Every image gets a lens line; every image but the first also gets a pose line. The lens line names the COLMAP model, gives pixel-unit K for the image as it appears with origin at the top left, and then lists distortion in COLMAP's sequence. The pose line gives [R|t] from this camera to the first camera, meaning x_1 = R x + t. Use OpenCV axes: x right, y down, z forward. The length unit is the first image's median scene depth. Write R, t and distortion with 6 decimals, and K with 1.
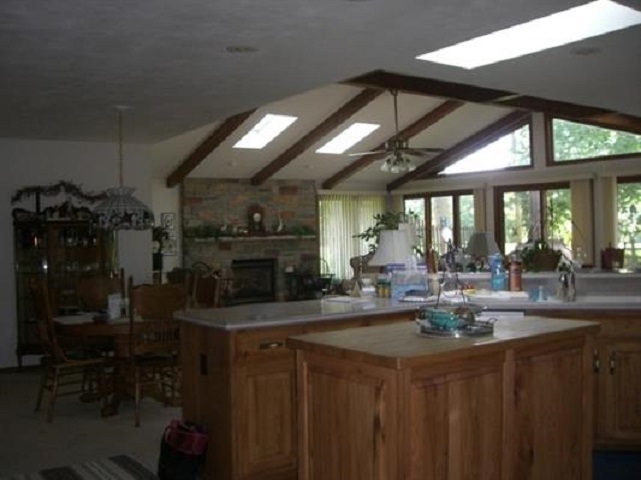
lens RADIAL K [[699.2, 0, 320.9], [0, 699.2, 227.7], [0, 0, 1]] dist [-0.247082, 0.395568]
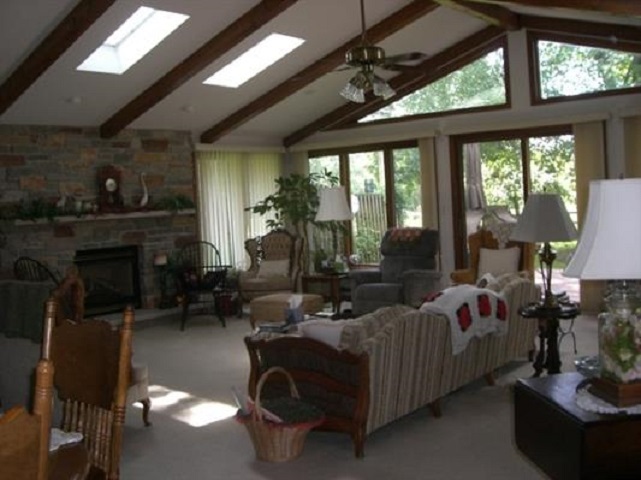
lens RADIAL K [[699.2, 0, 320.9], [0, 699.2, 227.7], [0, 0, 1]] dist [-0.247082, 0.395568]
pose [[0.967130, -0.035035, 0.251857, -0.063234], [0.025345, 0.998812, 0.041616, 0.003624], [-0.253015, -0.033865, 0.966869, 0.312487]]
